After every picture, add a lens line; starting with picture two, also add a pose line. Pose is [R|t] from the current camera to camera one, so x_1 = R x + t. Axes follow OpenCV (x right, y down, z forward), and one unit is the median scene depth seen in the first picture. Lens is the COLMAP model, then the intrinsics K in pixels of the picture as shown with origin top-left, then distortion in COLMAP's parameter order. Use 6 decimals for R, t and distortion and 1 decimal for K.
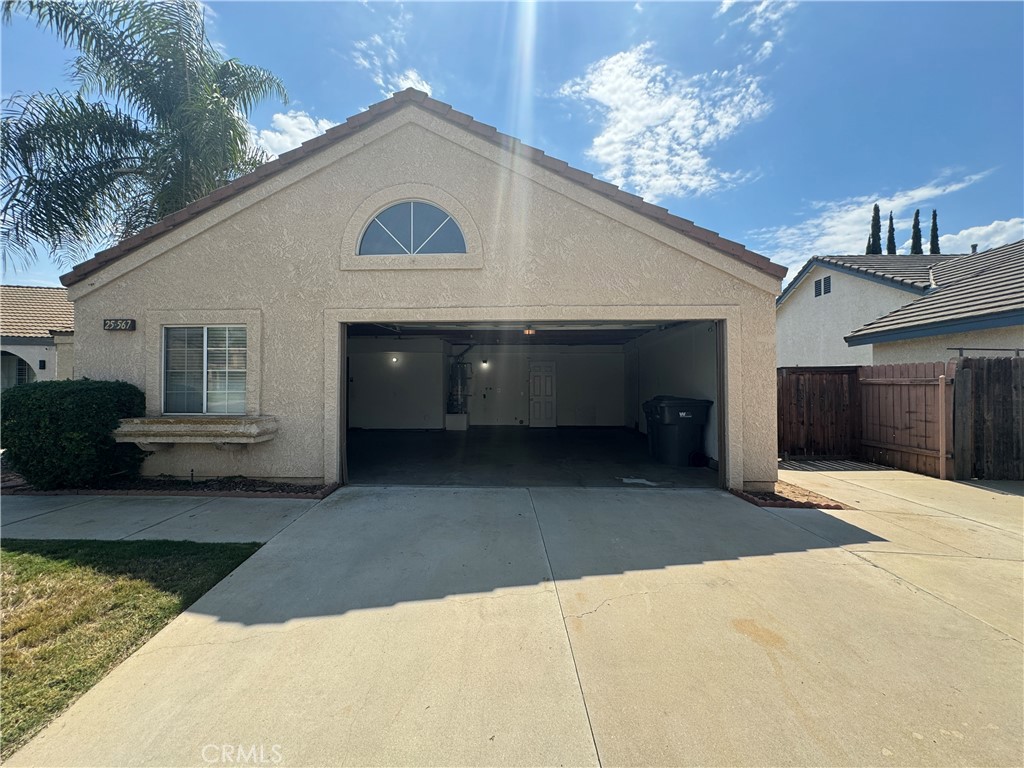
lens RADIAL K [[409.1, 0, 513.2], [0, 409.1, 383.4], [0, 0, 1]] dist [-0.001702, 0.000346]
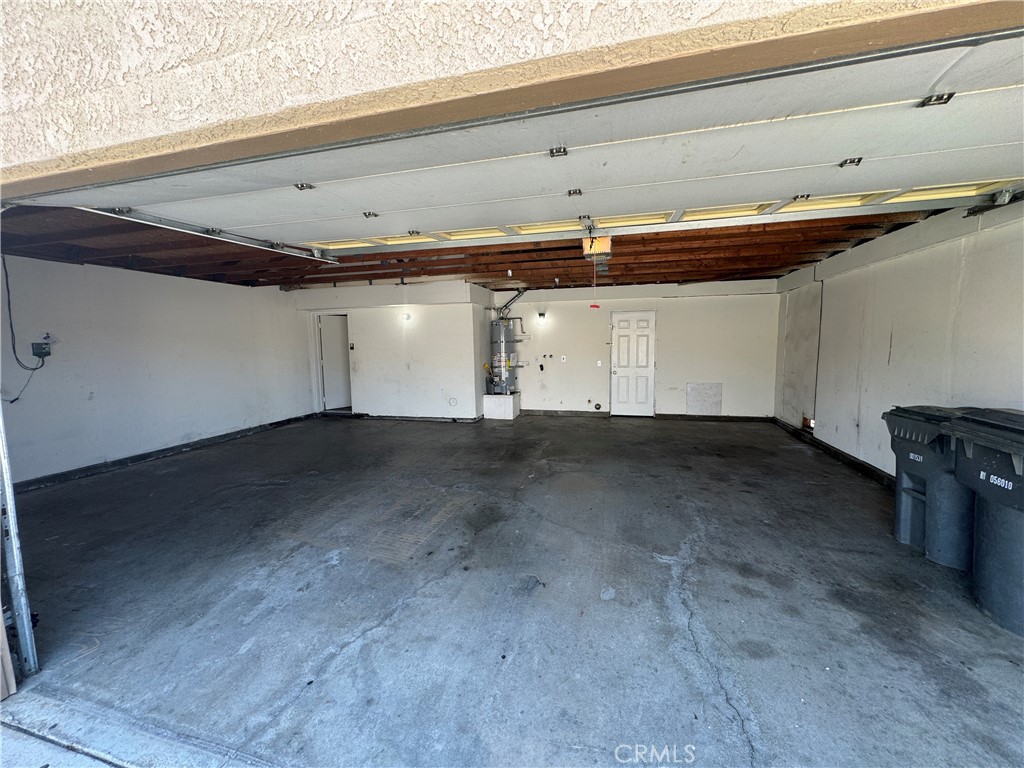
lens RADIAL K [[409.1, 0, 505.7], [0, 409.1, 388.6], [0, 0, 1]] dist [-0.001702, 0.000346]
pose [[0.972284, 0.012735, -0.233456, 0.029479], [0.017299, 0.991860, 0.126154, -0.020675], [0.233162, -0.126696, 0.964149, 0.340601]]
